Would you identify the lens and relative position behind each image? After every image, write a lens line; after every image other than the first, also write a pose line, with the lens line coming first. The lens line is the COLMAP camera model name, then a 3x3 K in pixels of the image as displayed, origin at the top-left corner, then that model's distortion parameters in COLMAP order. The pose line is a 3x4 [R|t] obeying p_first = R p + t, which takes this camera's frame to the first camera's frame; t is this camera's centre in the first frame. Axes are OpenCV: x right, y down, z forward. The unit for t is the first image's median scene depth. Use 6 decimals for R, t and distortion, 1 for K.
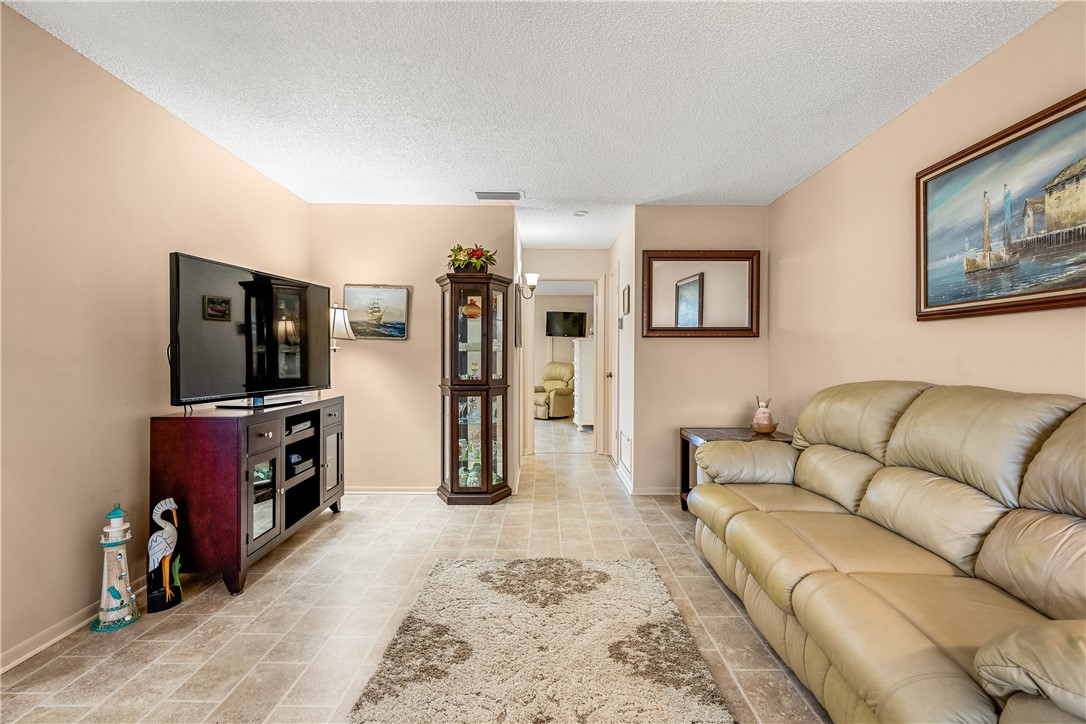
lens RADIAL K [[501.0, 0, 542.1], [0, 501.0, 356.1], [0, 0, 1]] dist [-0.004019, 0.002180]
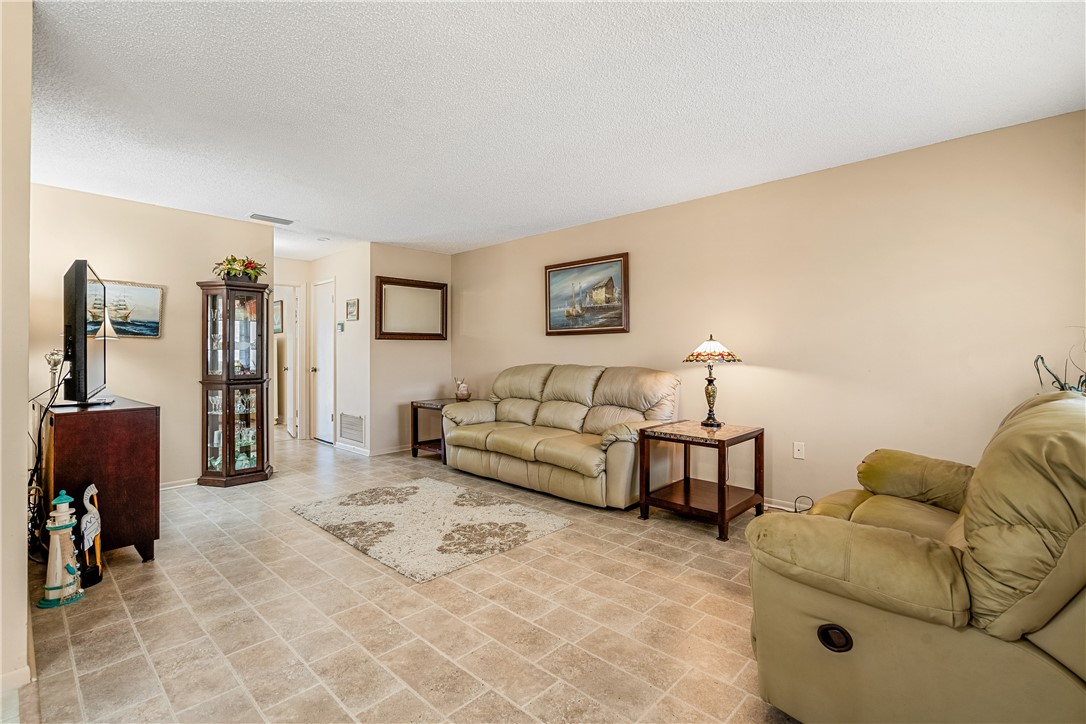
lens RADIAL K [[501.0, 0, 546.5], [0, 501.0, 343.9], [0, 0, 1]] dist [-0.004019, 0.002180]
pose [[0.680622, 0.006962, 0.732602, -0.821589], [0.005775, 0.999873, -0.014867, -0.003356], [-0.732612, 0.014350, 0.680495, -0.461743]]
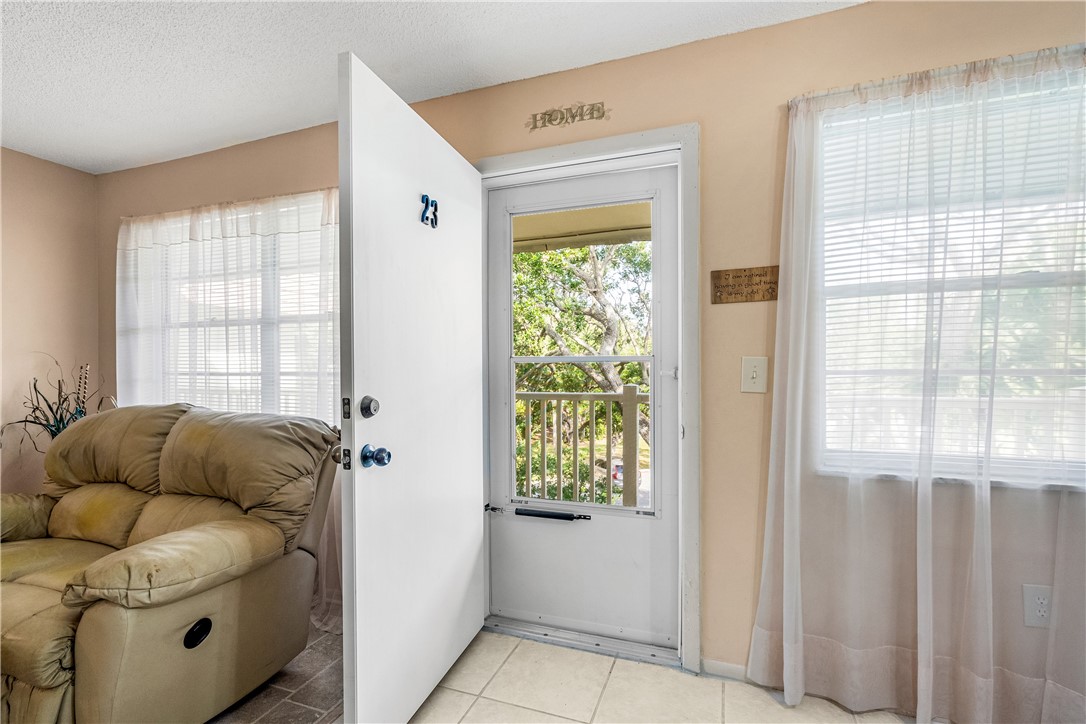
lens RADIAL K [[532.5, 0, 544.9], [0, 532.5, 365.0], [0, 0, 1]] dist [0.006317, 0.000493]
pose [[-0.920497, 0.002108, 0.390743, -0.858205], [0.008233, 0.999868, 0.014001, -0.025930], [-0.390662, 0.016105, -0.920393, 0.227368]]
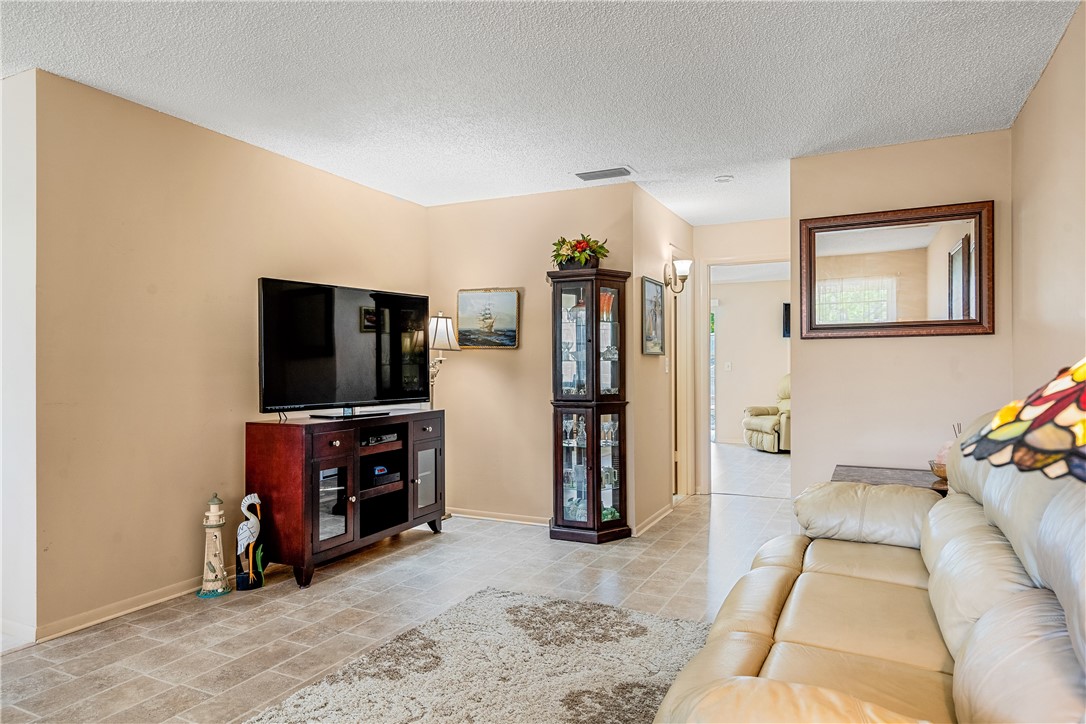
lens RADIAL K [[660.0, 0, 533.0], [0, 660.0, 370.7], [0, 0, 1]] dist [0.006486, 0.005271]
pose [[0.894147, -0.005036, -0.447746, 0.475696], [0.007987, 0.999957, 0.004702, 0.001218], [0.447703, -0.007781, 0.894149, -0.061244]]
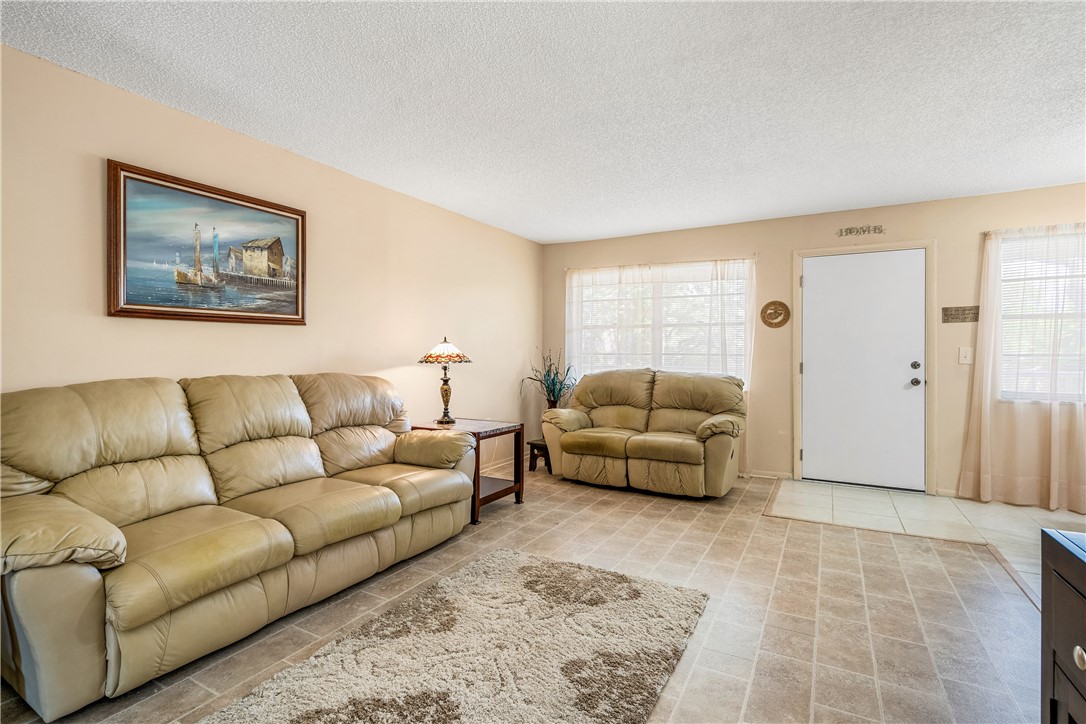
lens RADIAL K [[501.0, 0, 553.8], [0, 501.0, 353.0], [0, 0, 1]] dist [-0.004019, 0.002180]
pose [[-0.874712, -0.004980, 0.484617, -0.452007], [-0.004240, 0.999988, 0.002622, -0.006001], [-0.484625, 0.000238, -0.874722, 1.433124]]
